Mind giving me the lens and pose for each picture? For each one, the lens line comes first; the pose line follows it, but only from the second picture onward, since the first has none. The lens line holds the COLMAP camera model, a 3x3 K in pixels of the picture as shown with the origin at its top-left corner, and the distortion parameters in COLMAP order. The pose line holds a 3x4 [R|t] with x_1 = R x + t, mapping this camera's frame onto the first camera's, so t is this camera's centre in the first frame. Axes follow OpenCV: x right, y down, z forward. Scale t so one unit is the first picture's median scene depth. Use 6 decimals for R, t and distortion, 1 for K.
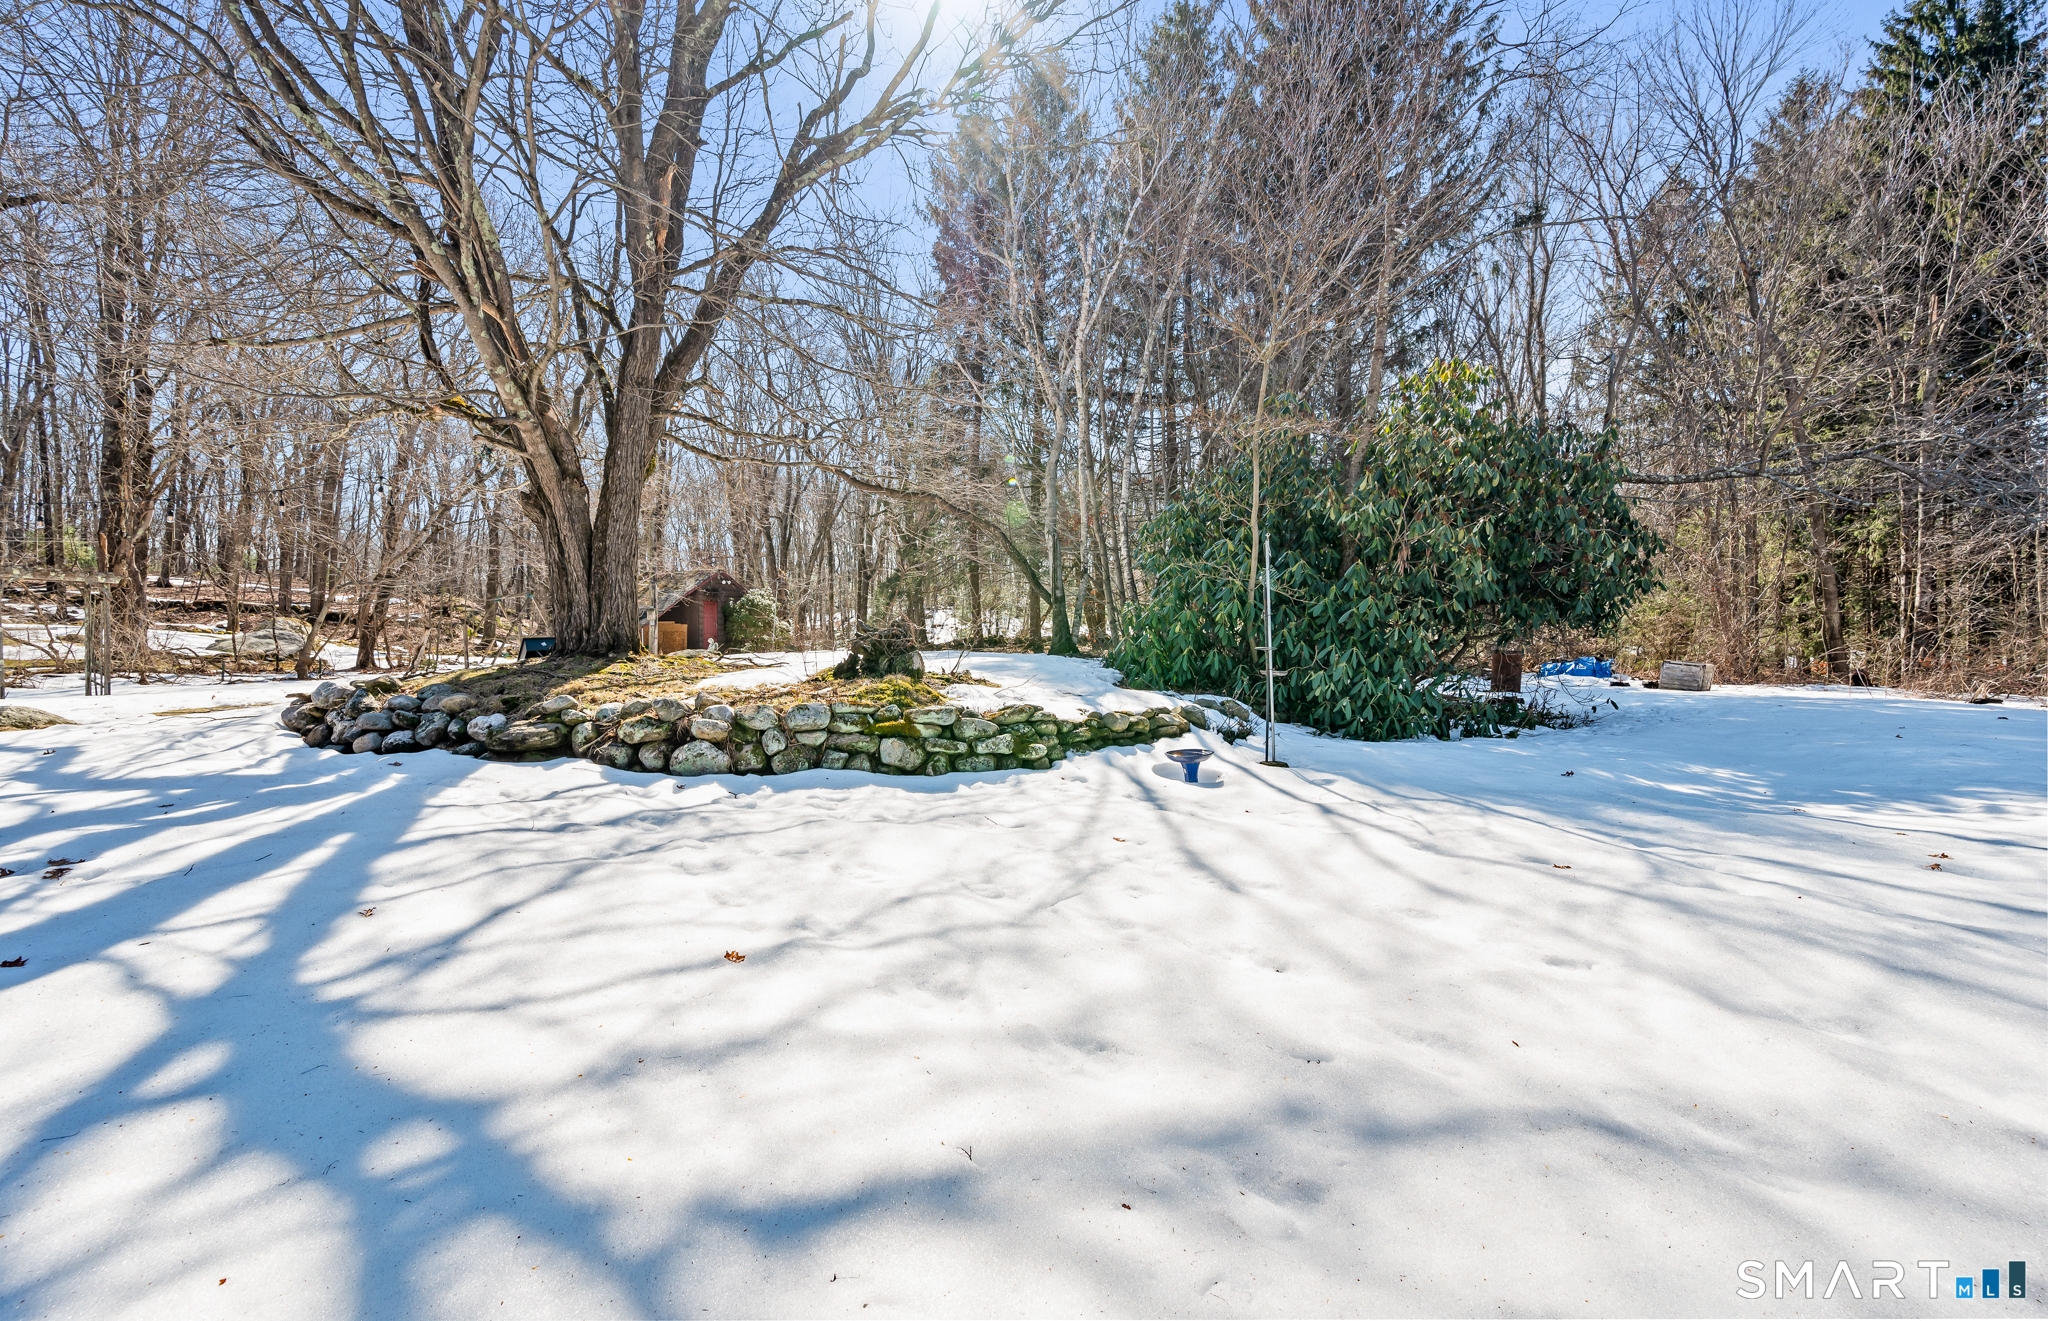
lens RADIAL K [[804.2, 0, 1024.0], [0, 804.2, 635.0], [0, 0, 1]] dist [0.002014, 0.000081]
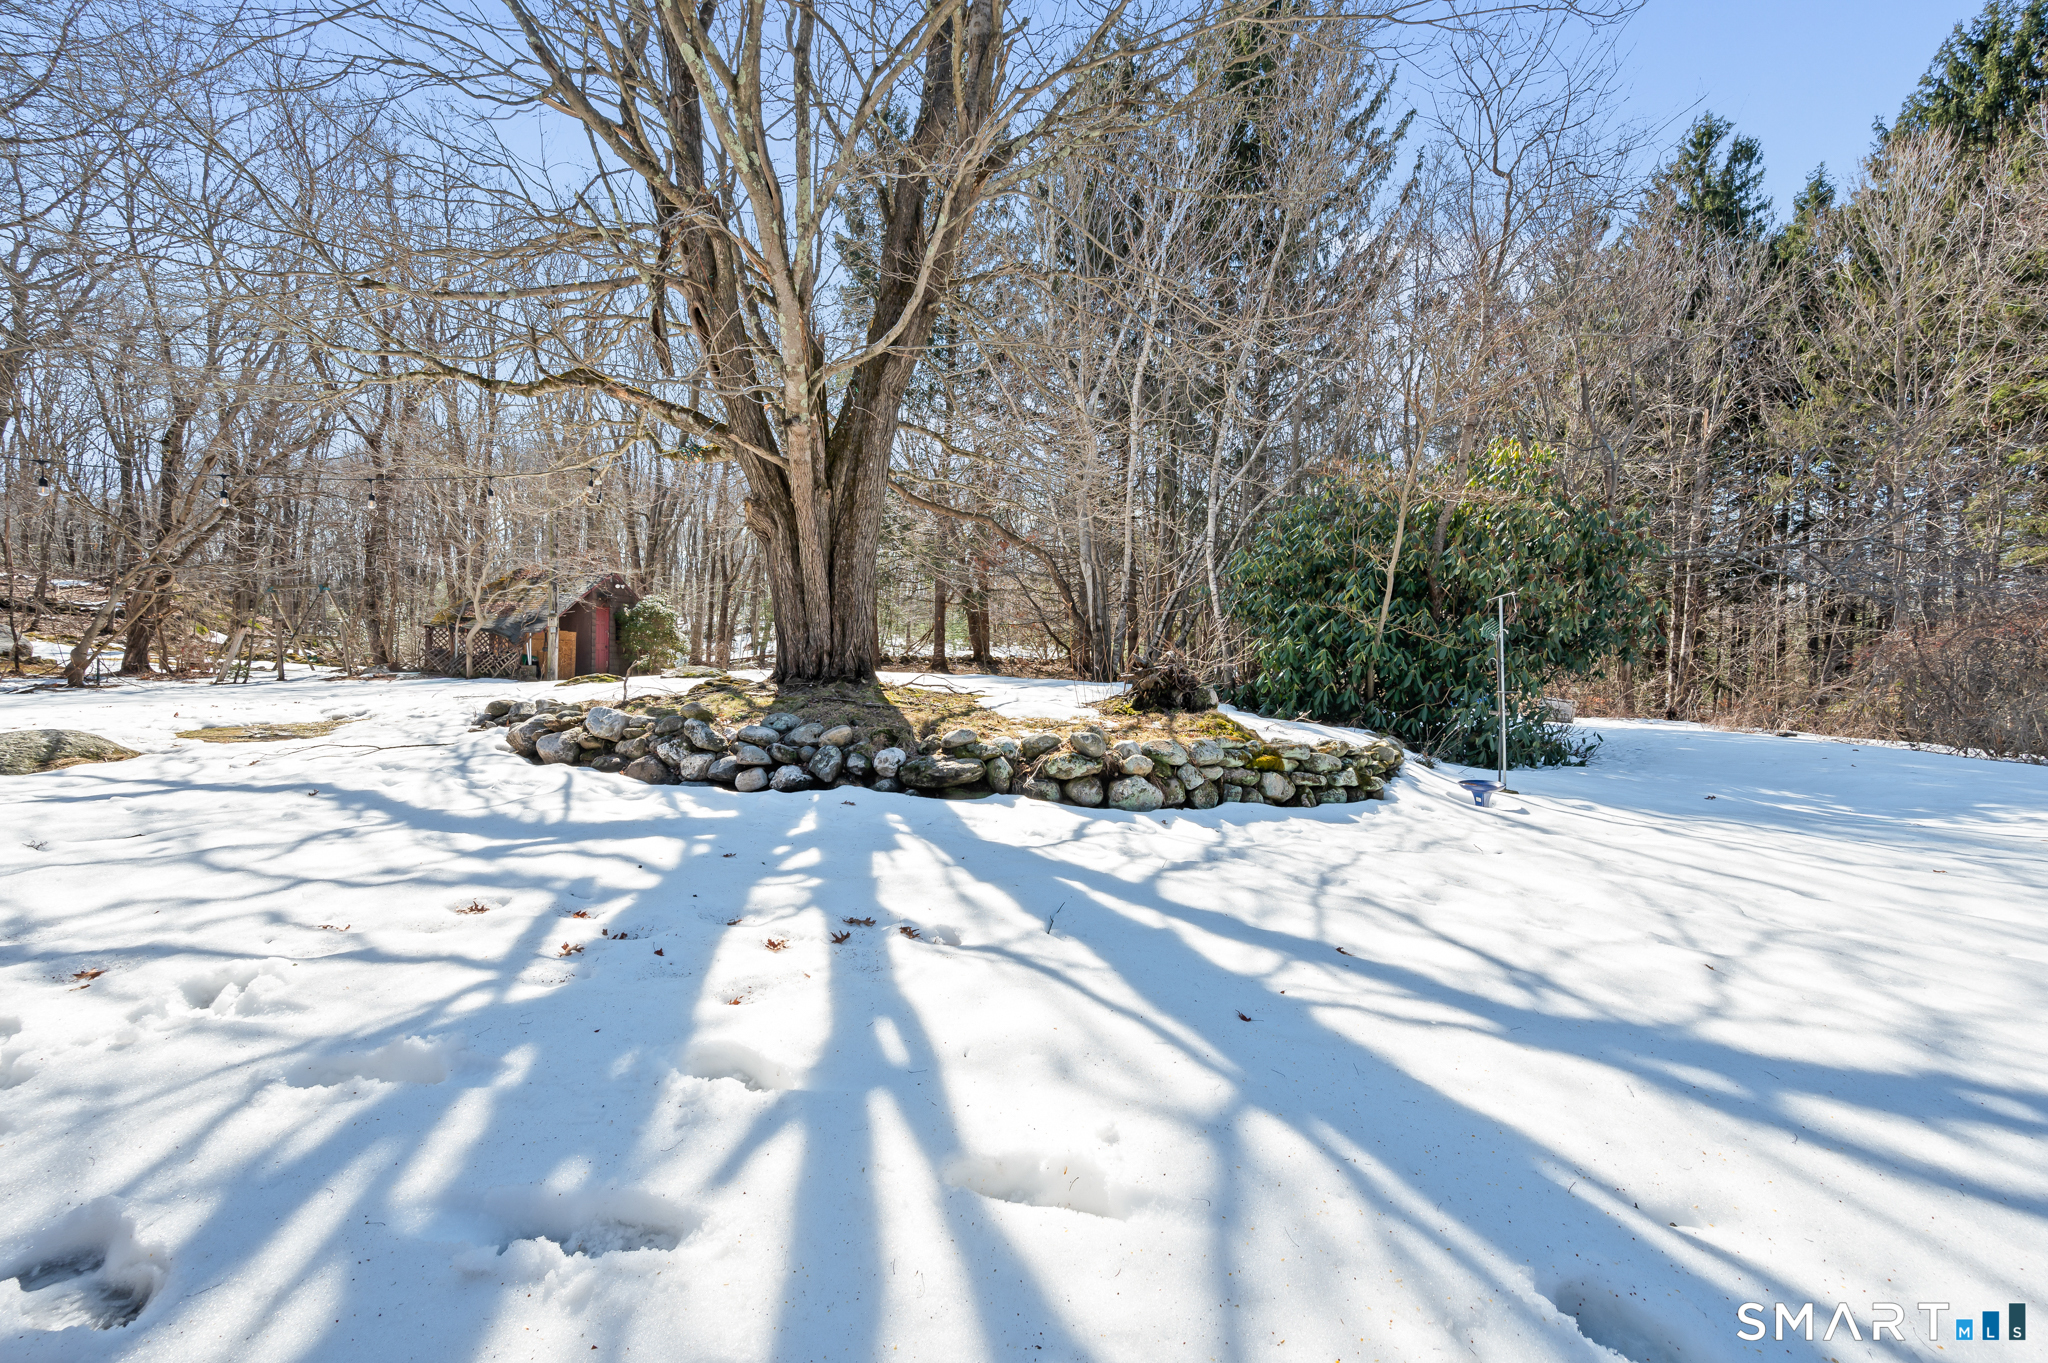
lens RADIAL K [[819.2, 0, 1013.7], [0, 819.2, 673.5], [0, 0, 1]] dist [-0.001601, -0.000359]
pose [[0.971483, 0.025604, 0.235722, -0.734977], [-0.031631, 0.999261, 0.021822, -0.013853], [-0.234989, -0.028656, 0.971575, 0.036902]]
